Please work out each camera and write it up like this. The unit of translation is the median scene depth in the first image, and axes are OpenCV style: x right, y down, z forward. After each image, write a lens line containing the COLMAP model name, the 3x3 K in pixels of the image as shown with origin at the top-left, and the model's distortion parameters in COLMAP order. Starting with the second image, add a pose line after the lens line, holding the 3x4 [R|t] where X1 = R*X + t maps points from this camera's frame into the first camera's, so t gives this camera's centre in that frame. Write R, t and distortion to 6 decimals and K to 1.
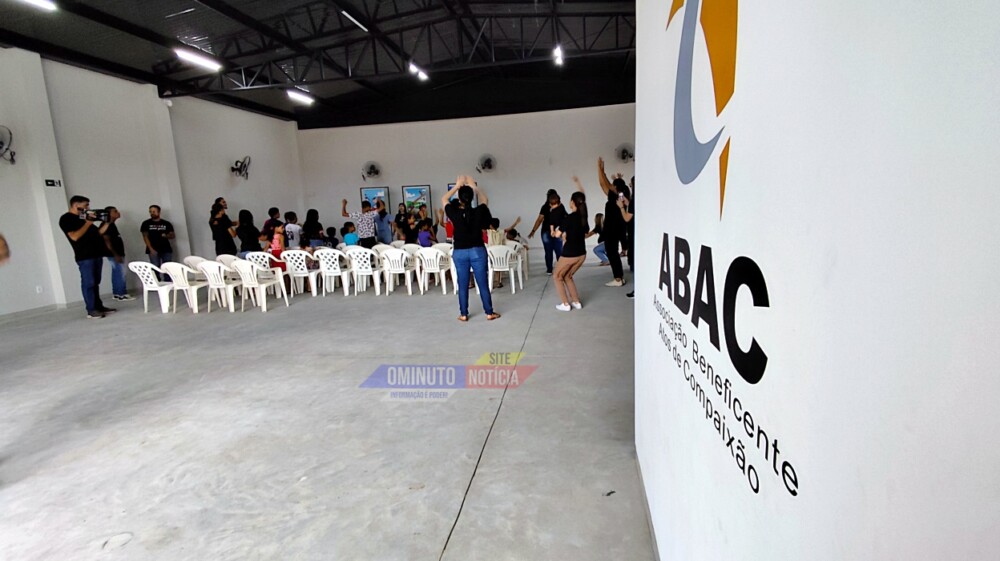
lens RADIAL K [[459.4, 0, 504.5], [0, 459.4, 286.0], [0, 0, 1]] dist [0.030525, -0.008412]
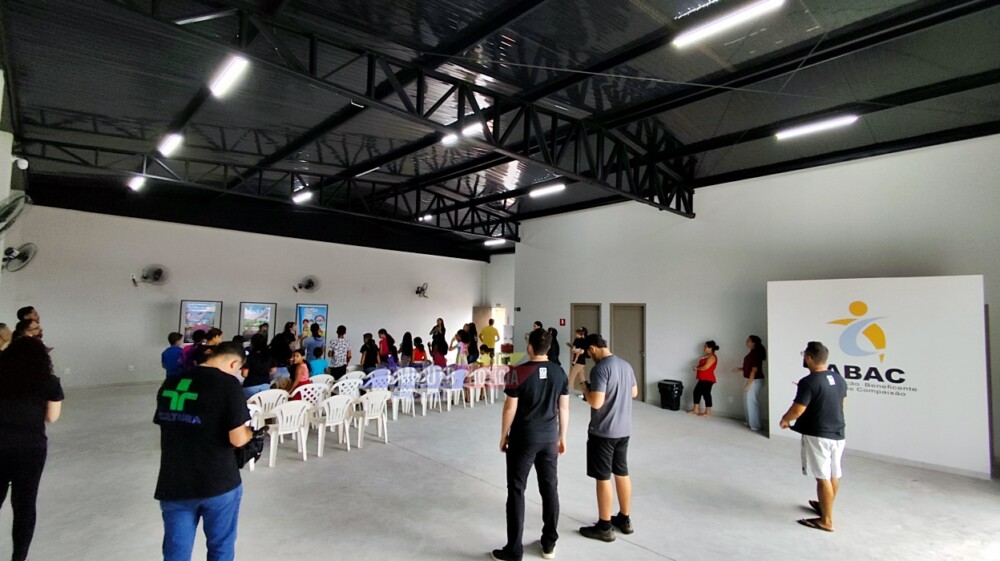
lens RADIAL K [[459.4, 0, 499.5], [0, 459.4, 286.2], [0, 0, 1]] dist [0.030525, -0.008412]
pose [[0.599813, 0.111260, 0.792367, -0.869076], [0.088042, 0.975095, -0.203565, -0.035035], [-0.795281, 0.191863, 0.575079, 0.151322]]
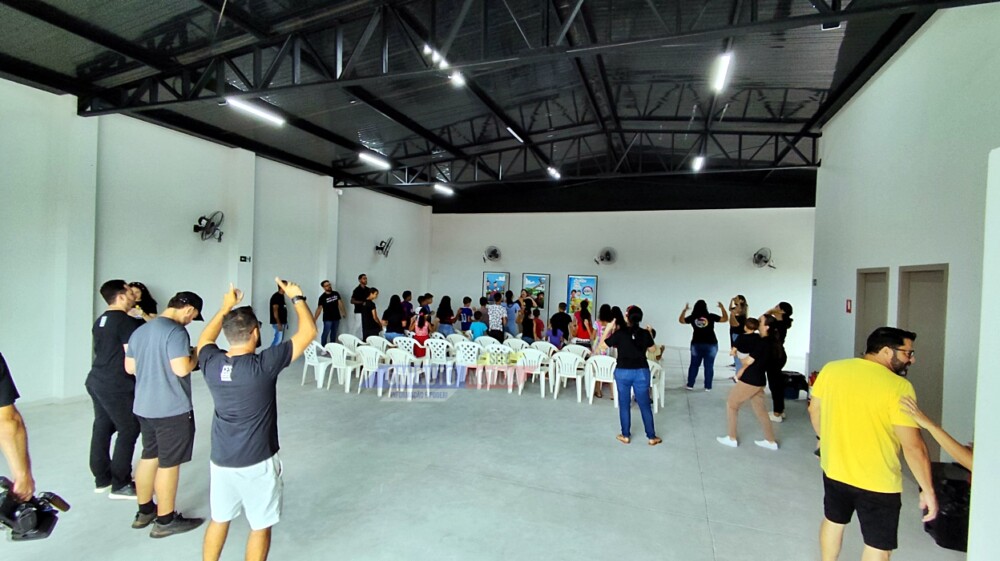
lens RADIAL K [[459.4, 0, 497.3], [0, 459.4, 275.6], [0, 0, 1]] dist [0.030525, -0.008412]
pose [[0.978621, 0.083782, -0.187831, -0.118019], [-0.114369, 0.980725, -0.158425, -0.058134], [0.170938, 0.176520, 0.969340, -0.006479]]
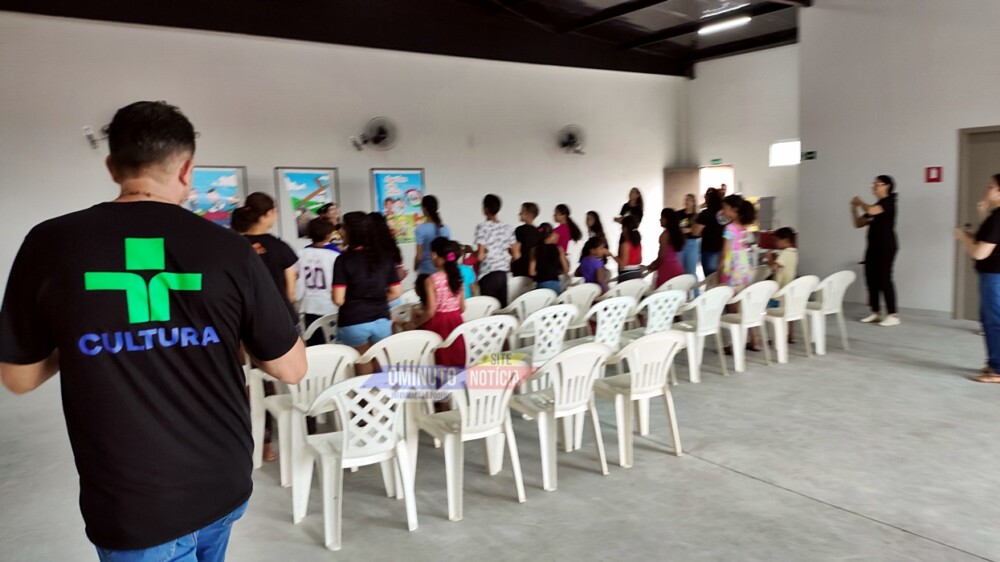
lens RADIAL K [[731.1, 0, 488.9], [0, 731.1, 283.4], [0, 0, 1]] dist [0.085108, -0.126189]
pose [[0.737031, -0.042655, 0.674511, -0.789164], [0.104637, 0.993175, -0.051529, -0.056500], [-0.667709, 0.108557, 0.736464, 0.459585]]
